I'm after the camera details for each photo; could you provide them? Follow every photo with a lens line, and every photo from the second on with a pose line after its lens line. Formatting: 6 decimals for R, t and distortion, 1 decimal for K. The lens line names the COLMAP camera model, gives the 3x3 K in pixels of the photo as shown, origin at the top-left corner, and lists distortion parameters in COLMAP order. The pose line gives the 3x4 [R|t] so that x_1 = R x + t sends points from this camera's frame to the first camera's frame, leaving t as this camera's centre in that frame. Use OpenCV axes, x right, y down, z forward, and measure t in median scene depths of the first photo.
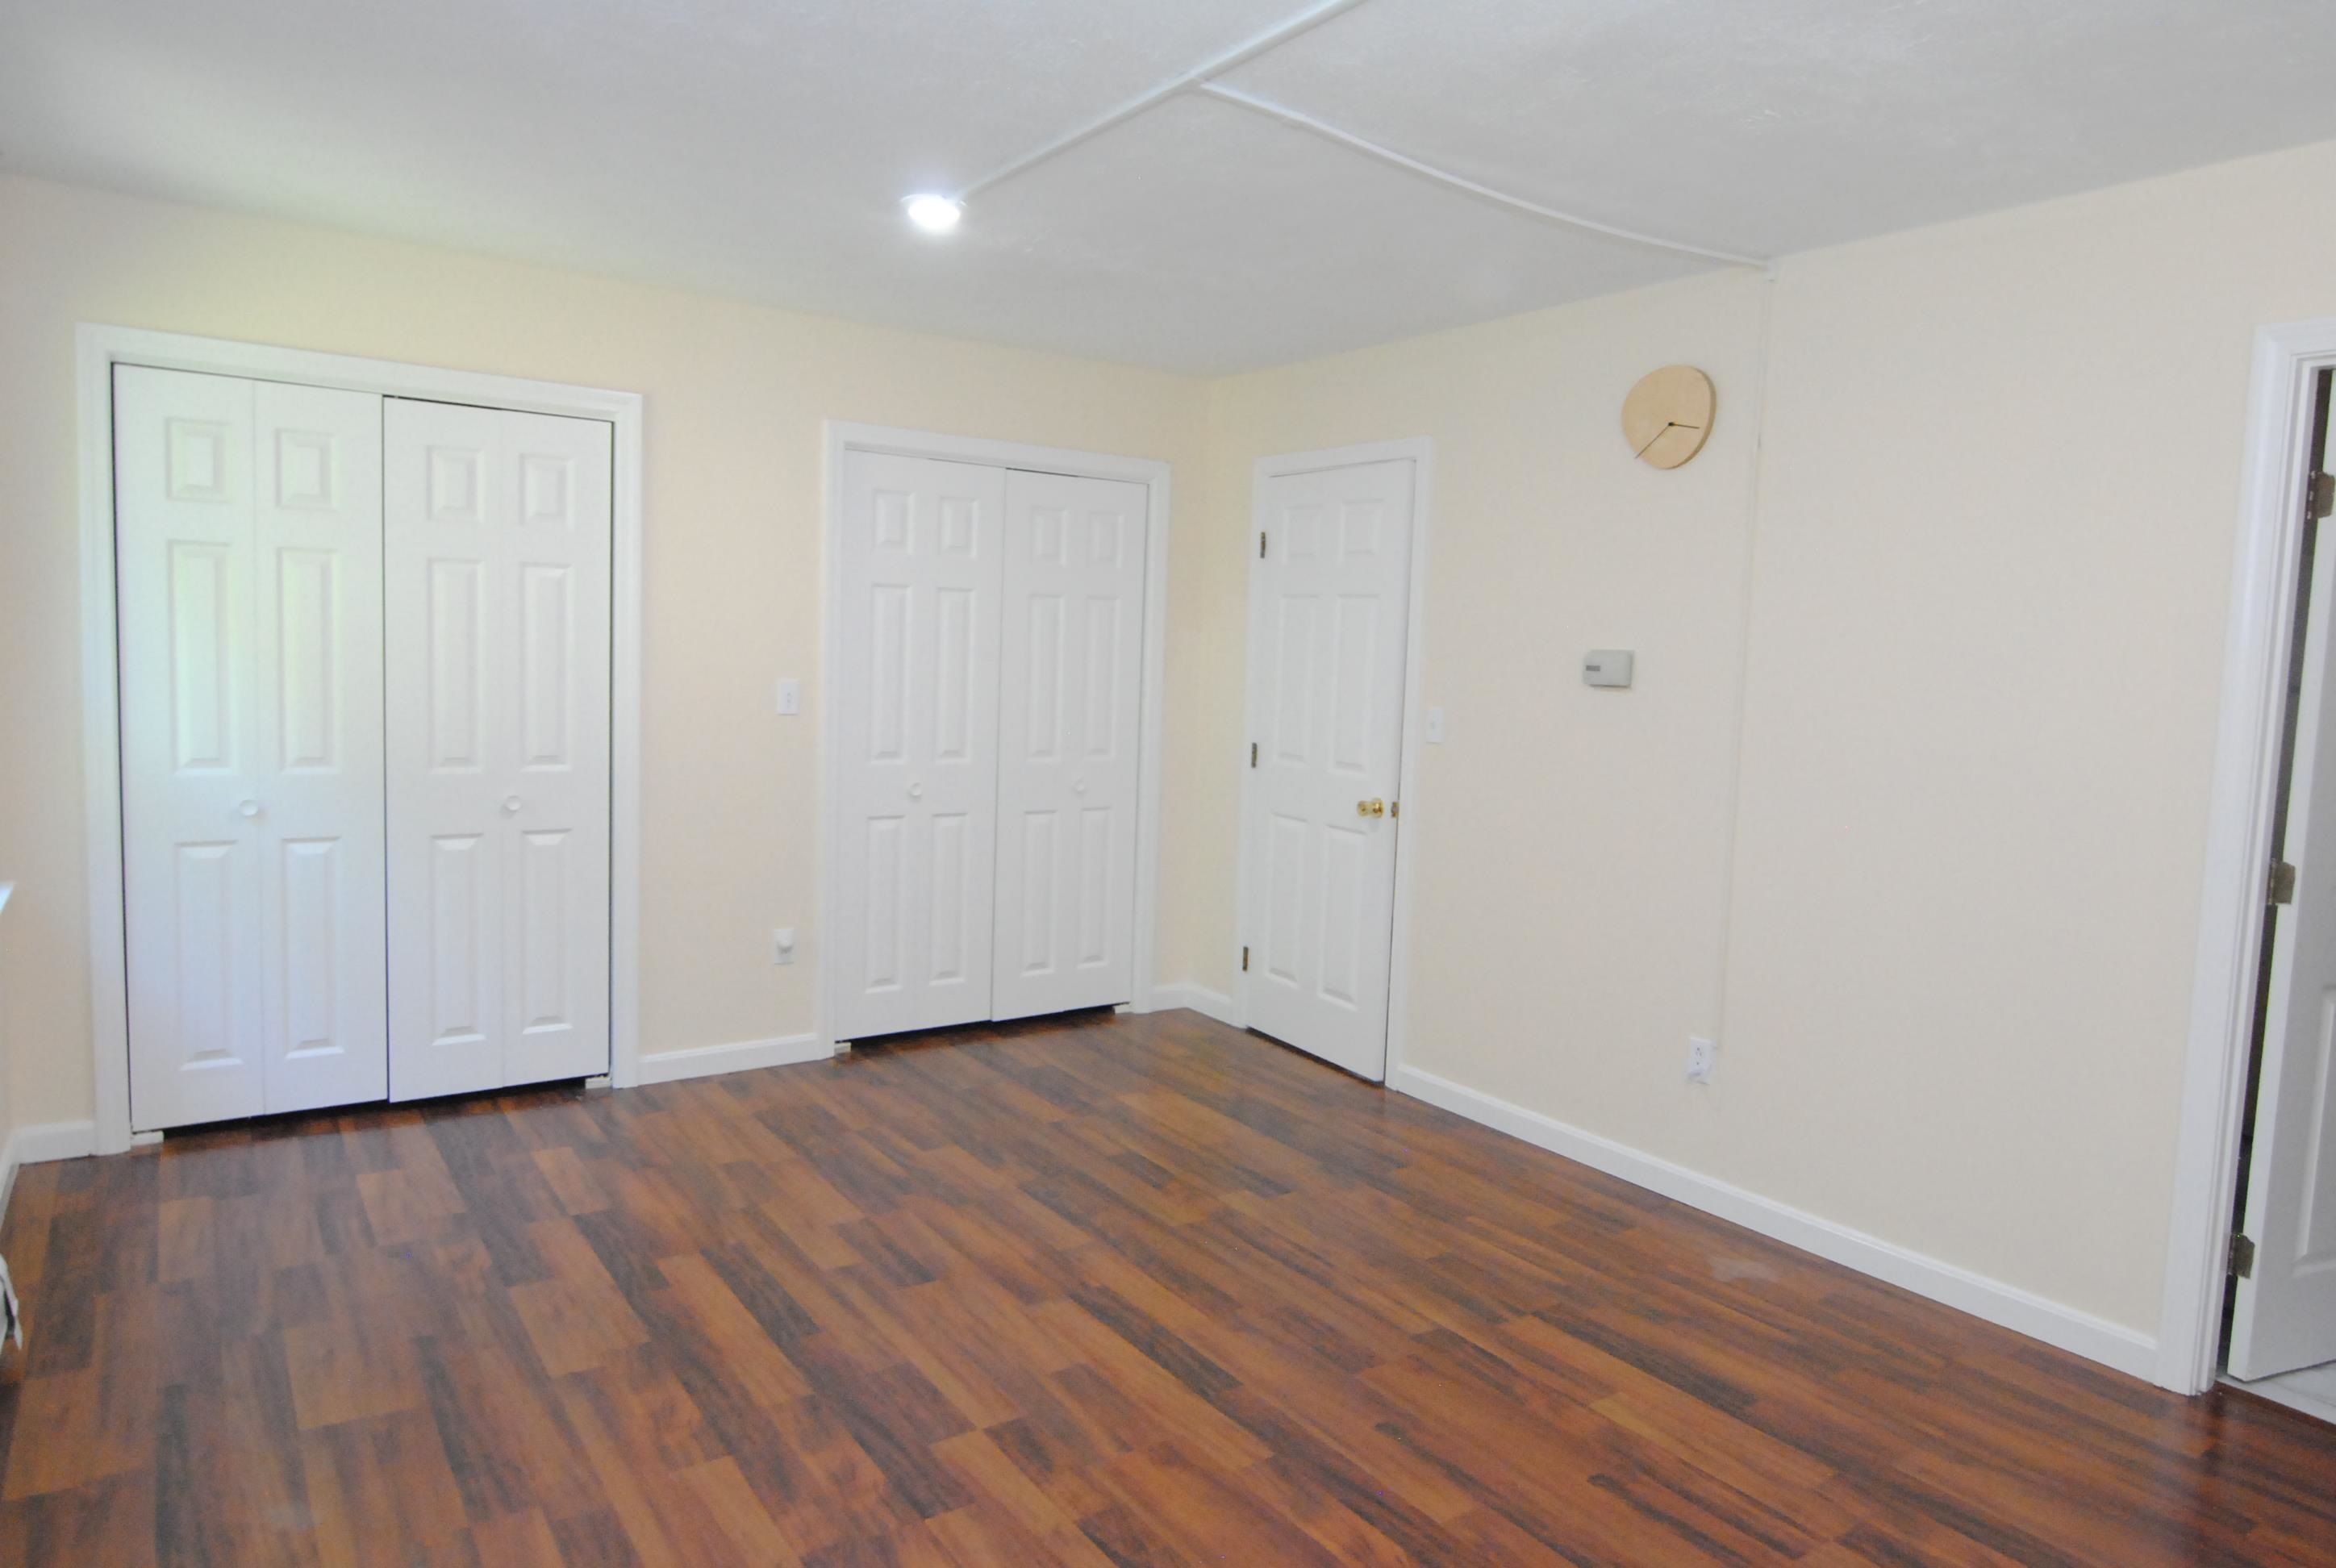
lens RADIAL K [[1461.5, 0, 1200.9], [0, 1461.5, 762.6], [0, 0, 1]] dist [0.003842, -0.013103]
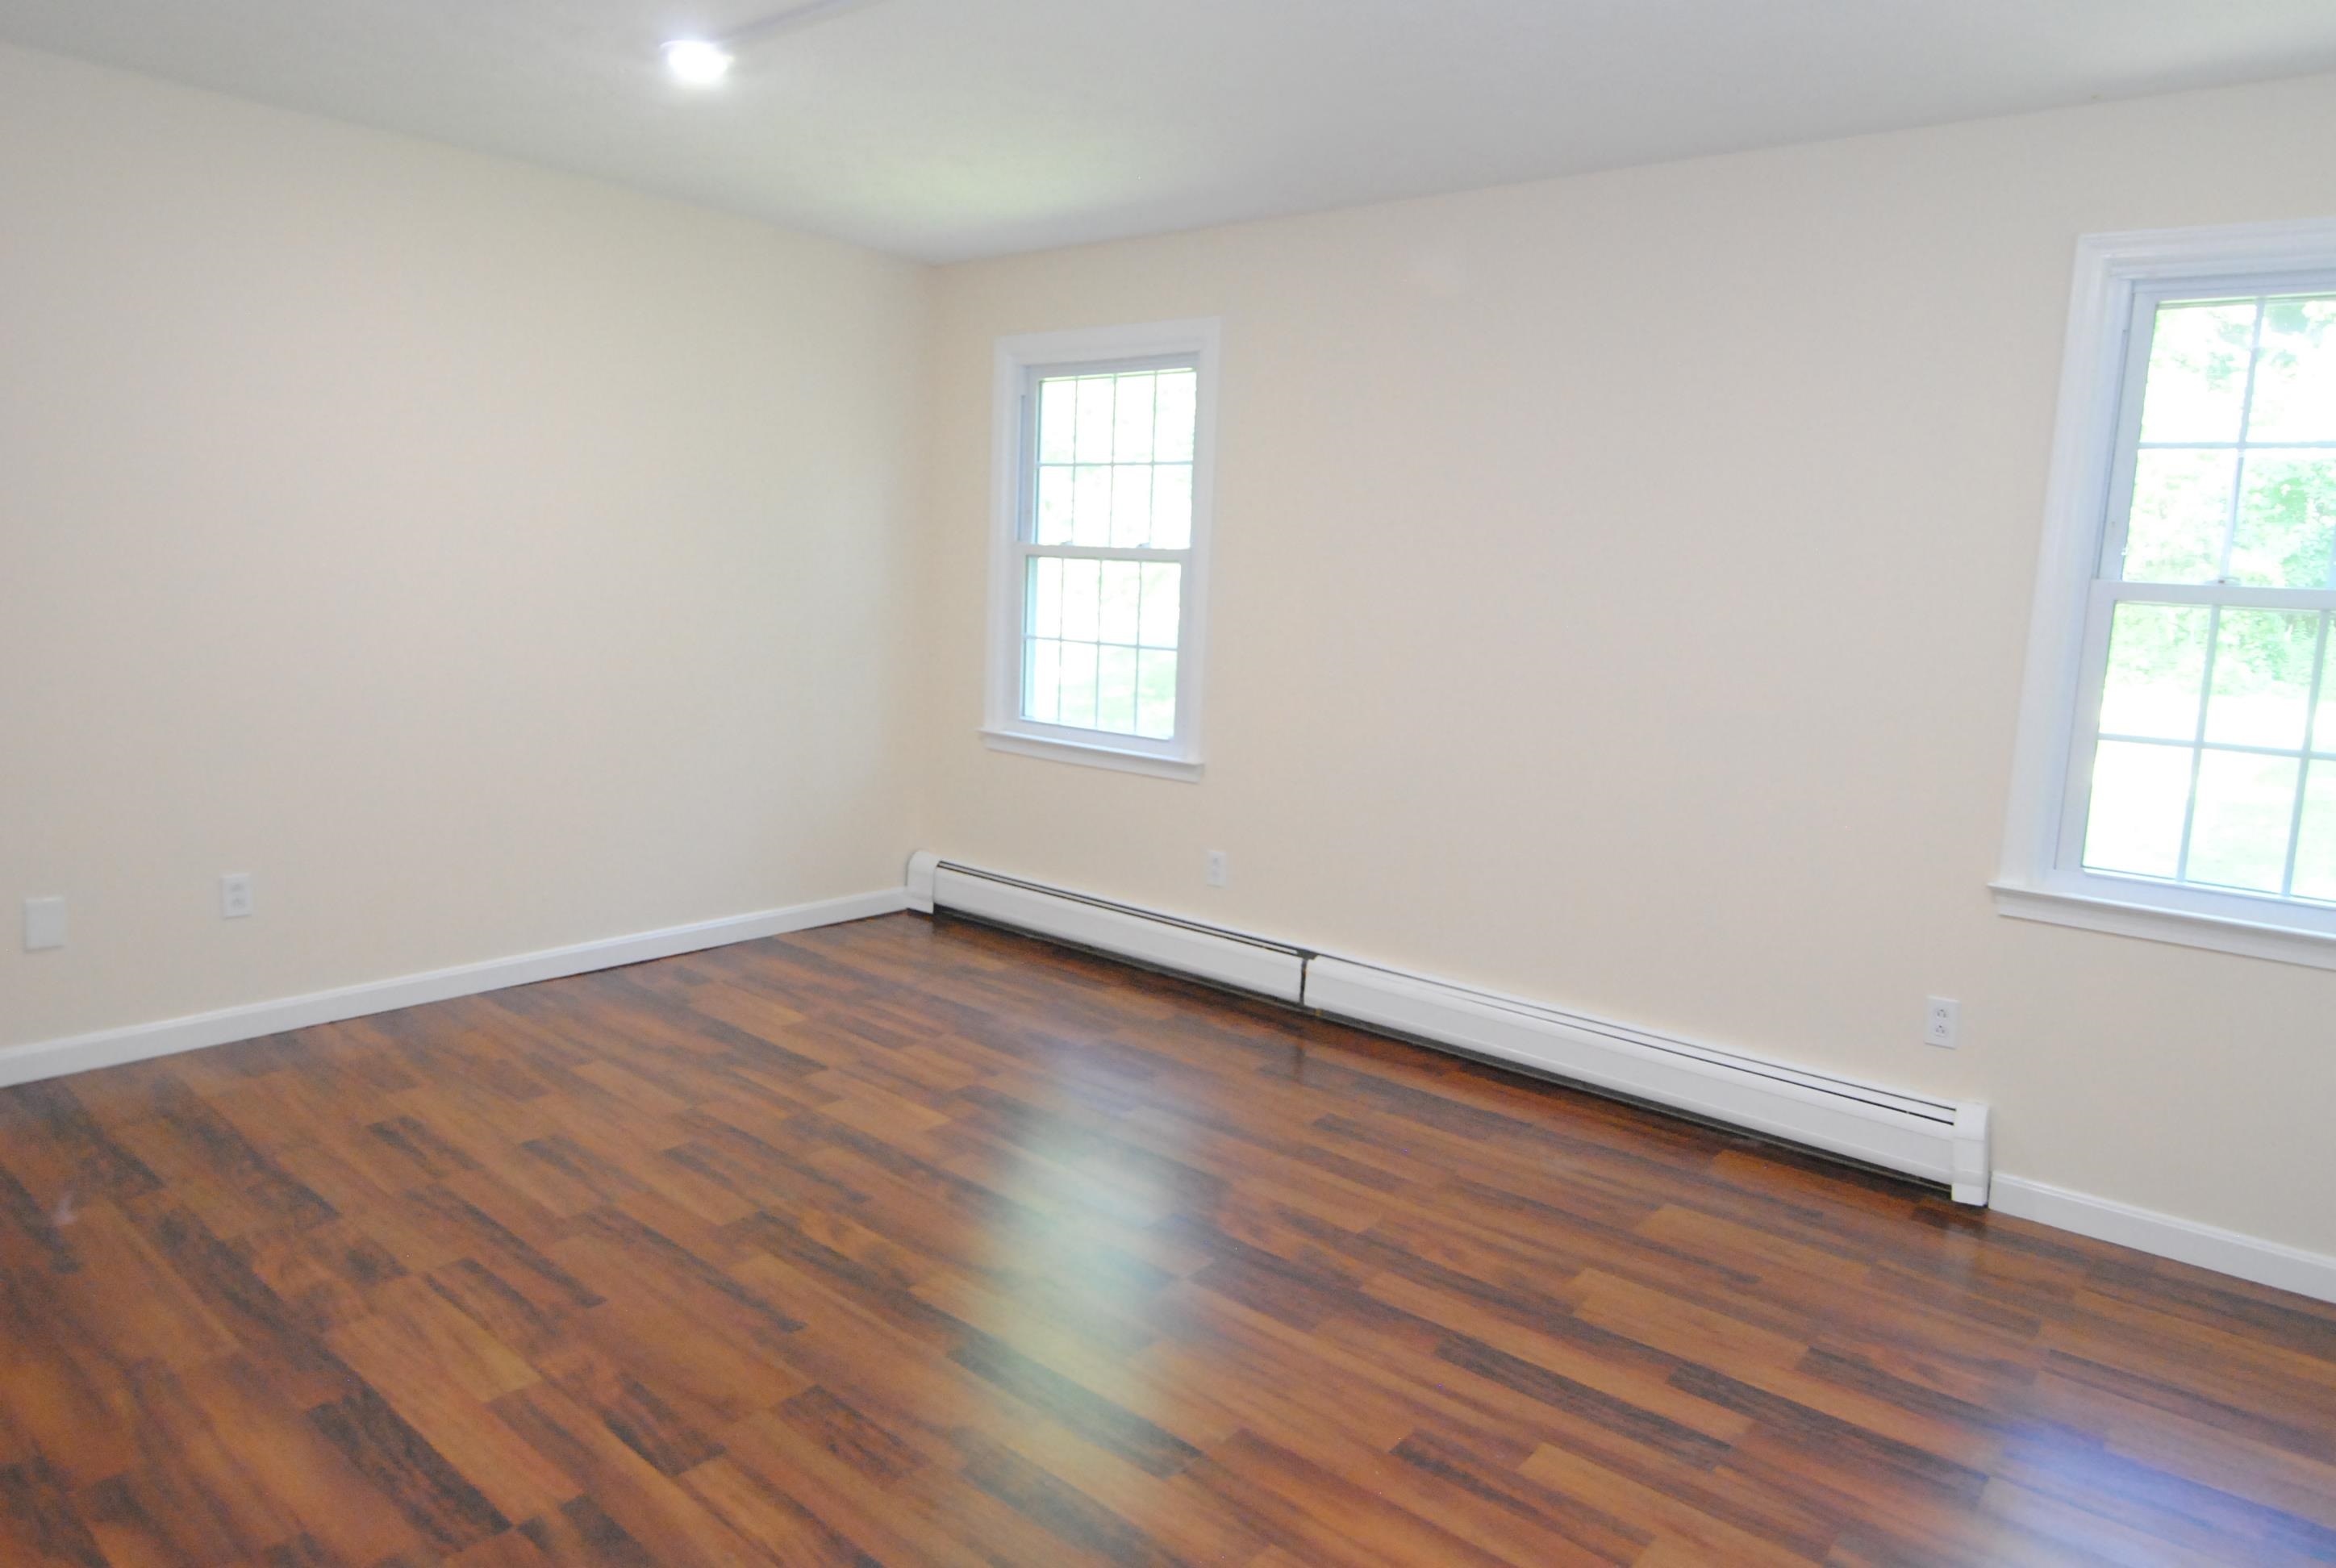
lens RADIAL K [[1461.5, 0, 1191.3], [0, 1461.5, 767.4], [0, 0, 1]] dist [0.003842, -0.013103]
pose [[-0.964750, -0.044541, -0.259372, 0.109123], [-0.101119, 0.972655, 0.209086, -0.109317], [0.242966, 0.227943, -0.942873, 1.487788]]
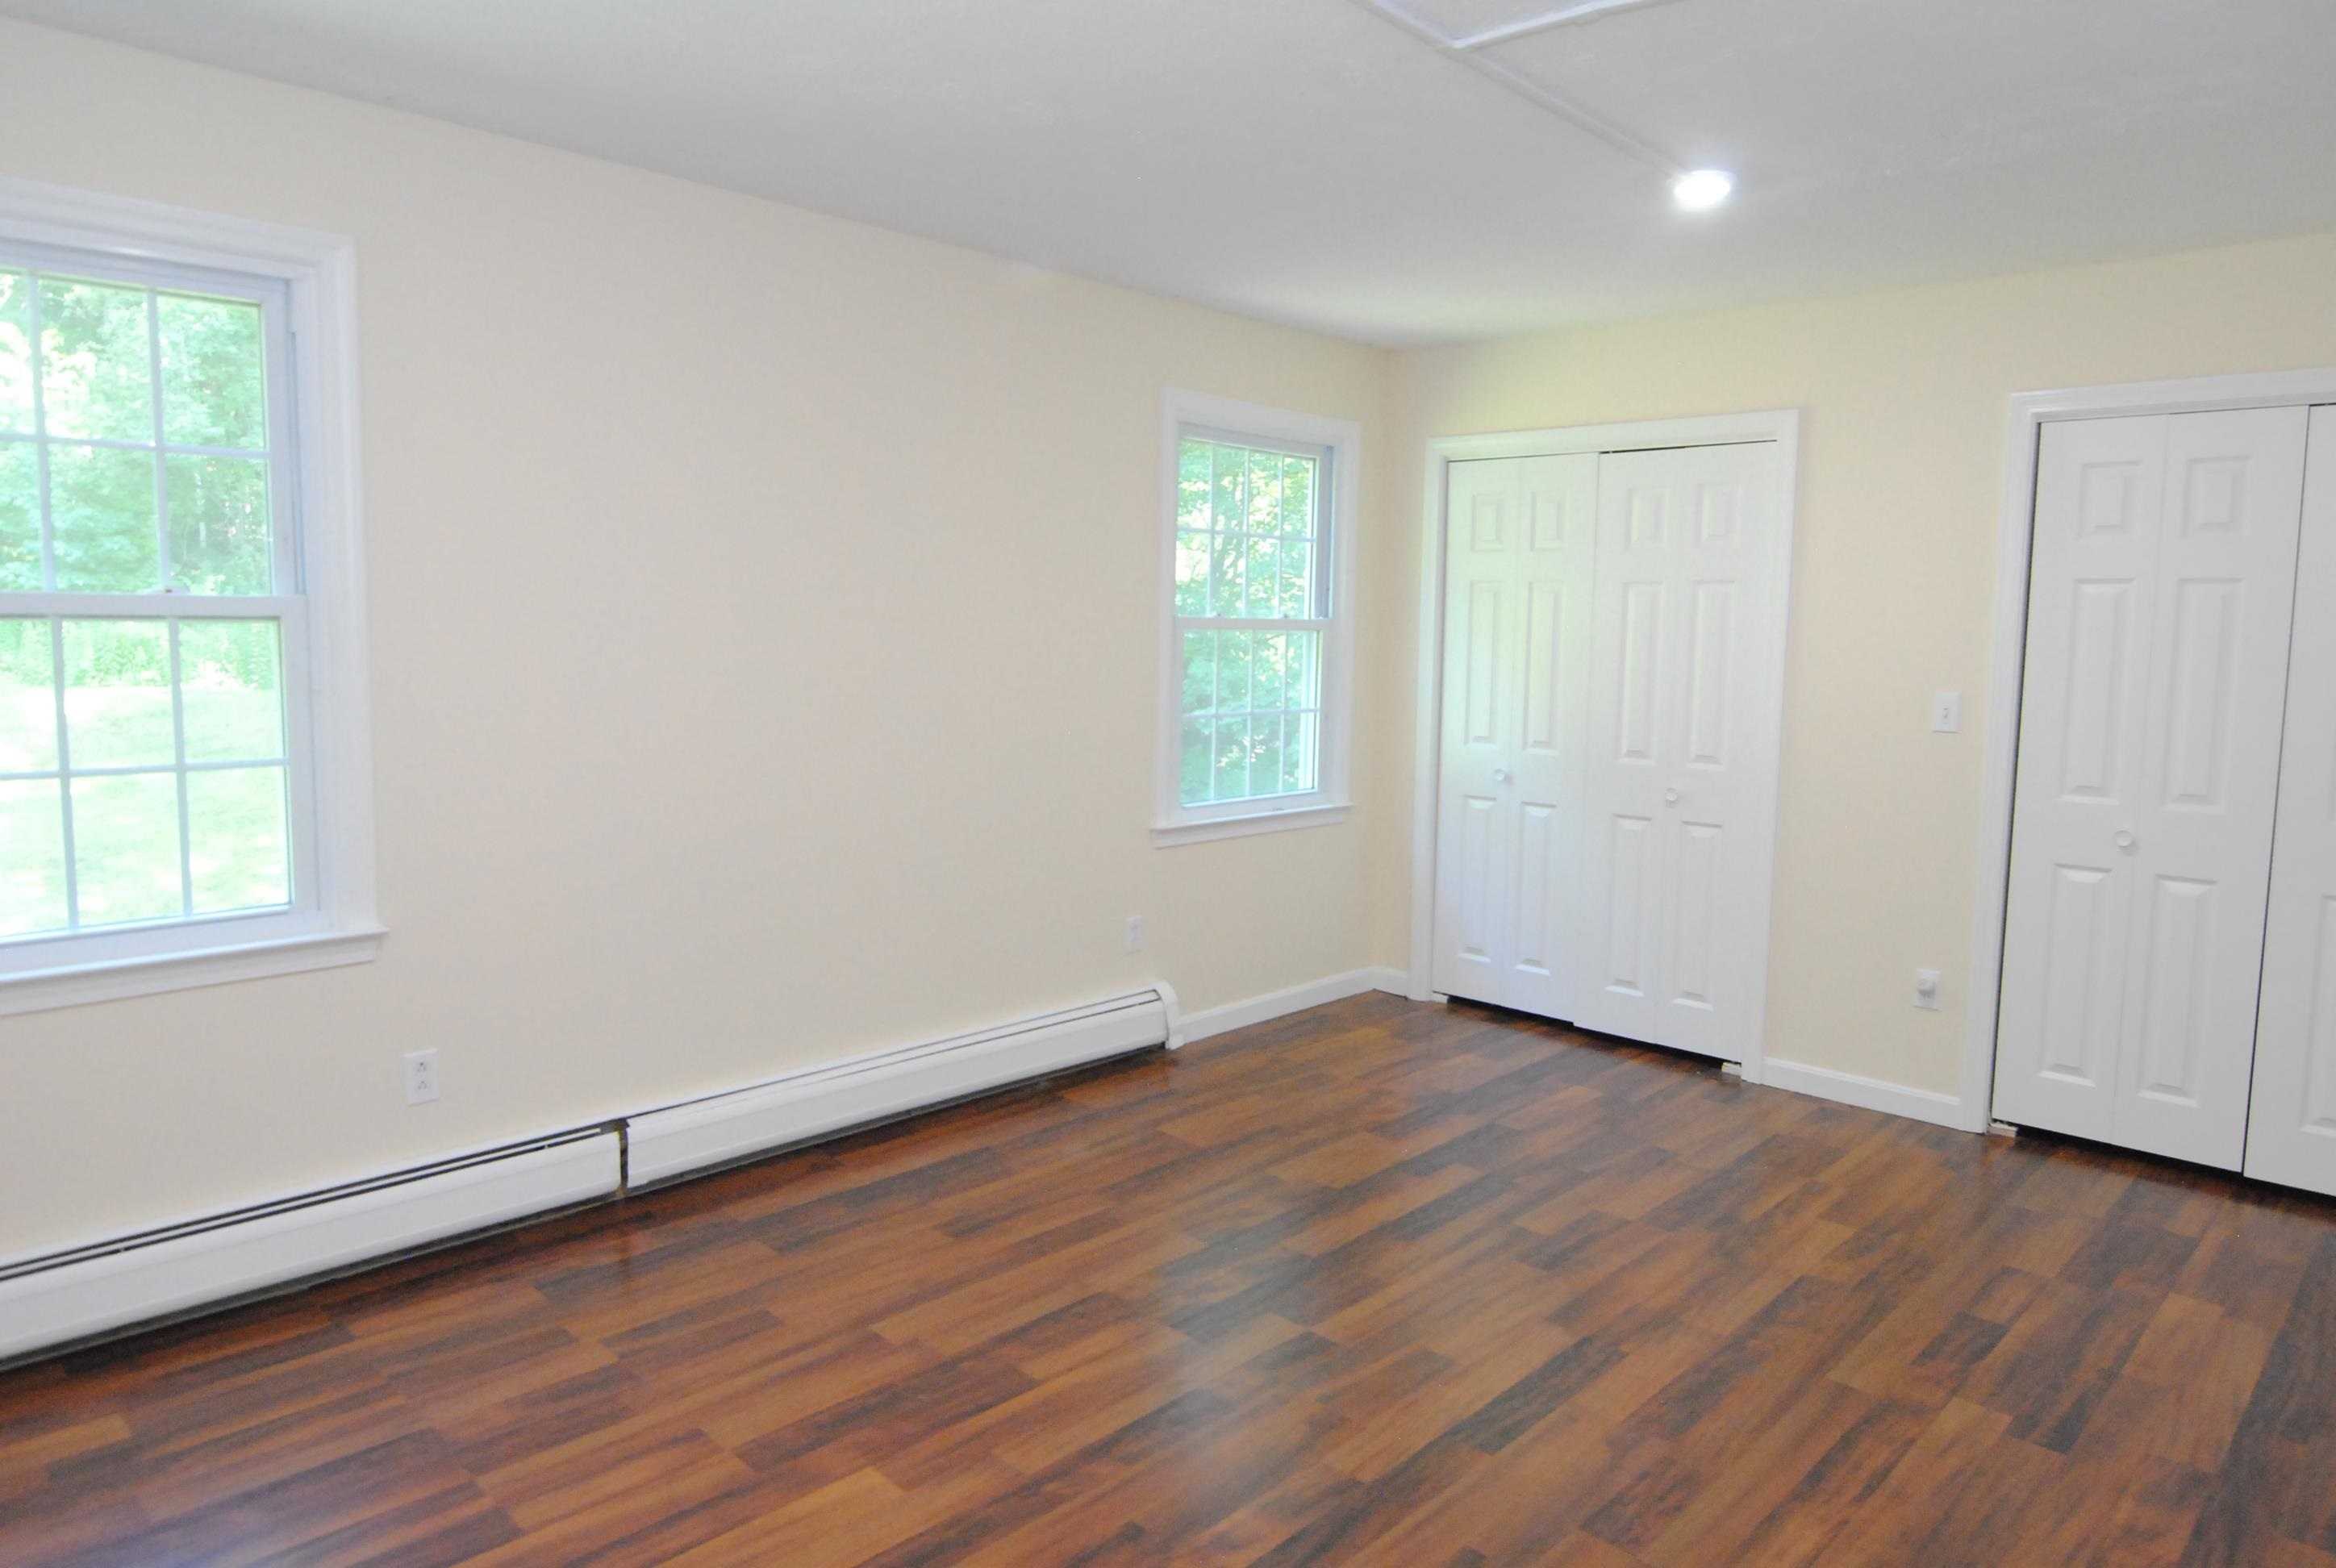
lens RADIAL K [[1461.5, 0, 1170.7], [0, 1461.5, 775.9], [0, 0, 1]] dist [0.003842, -0.013103]
pose [[0.178415, 0.069983, -0.981463, 0.693141], [-0.093641, 0.994148, 0.053864, -0.014010], [0.979489, 0.082295, 0.183925, 0.501985]]
